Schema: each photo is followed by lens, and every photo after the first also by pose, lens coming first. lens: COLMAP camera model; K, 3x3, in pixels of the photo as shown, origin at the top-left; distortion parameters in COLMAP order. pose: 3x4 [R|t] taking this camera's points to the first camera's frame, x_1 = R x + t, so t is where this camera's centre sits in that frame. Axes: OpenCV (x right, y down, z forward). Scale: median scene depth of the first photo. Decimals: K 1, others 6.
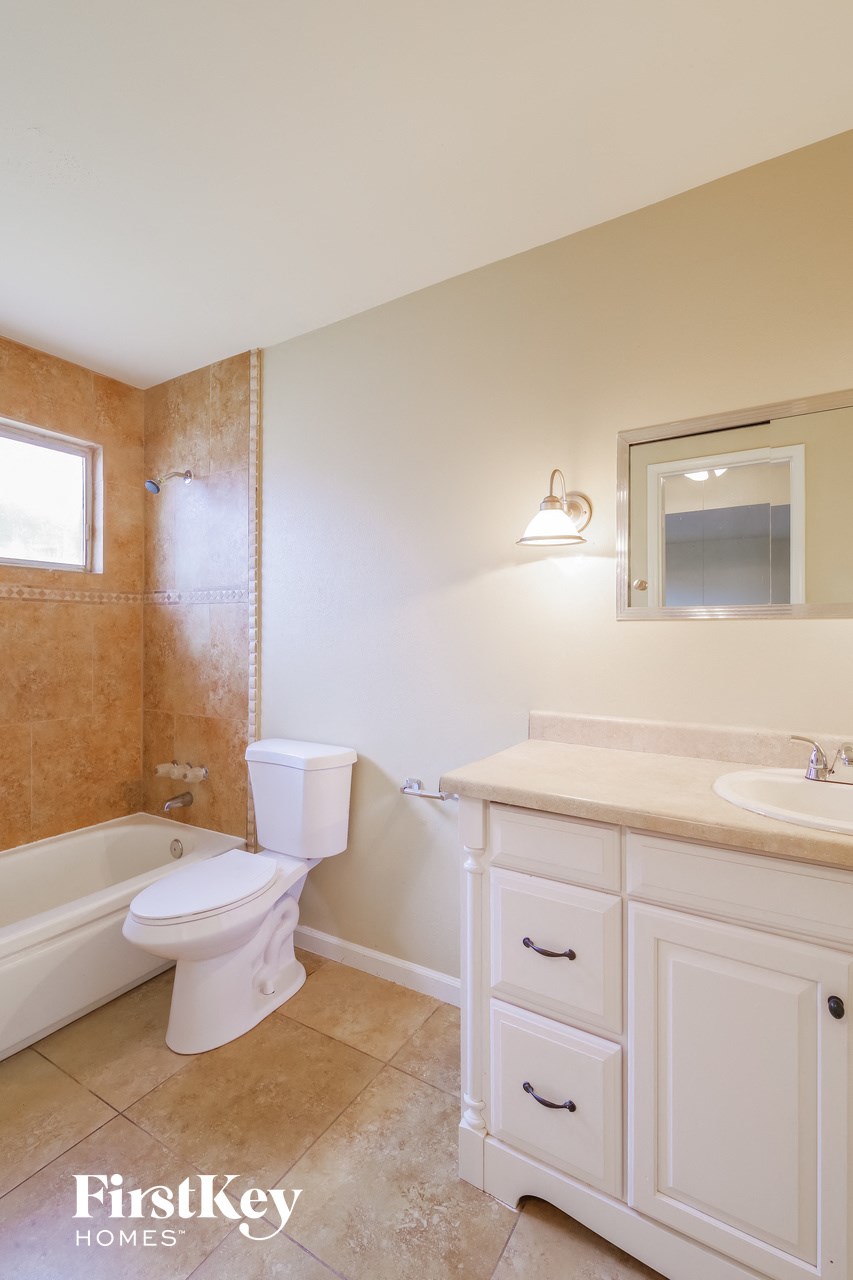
lens RADIAL K [[606.5, 0, 423.3], [0, 606.5, 638.1], [0, 0, 1]] dist [0.010508, -0.000240]
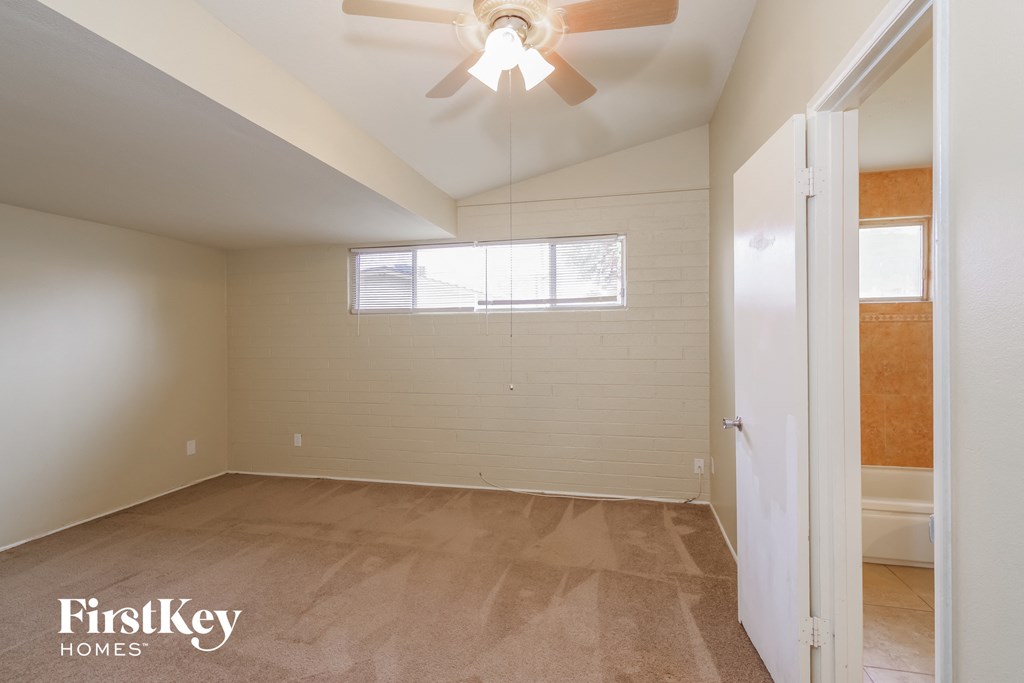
lens RADIAL K [[485.2, 0, 512.5], [0, 485.2, 342.7], [0, 0, 1]] dist [0.010508, -0.000240]
pose [[0.326836, -0.003742, -0.945074, 0.285947], [0.003239, 0.999991, -0.002840, -0.004566], [0.945076, -0.002133, 0.326845, -0.398400]]
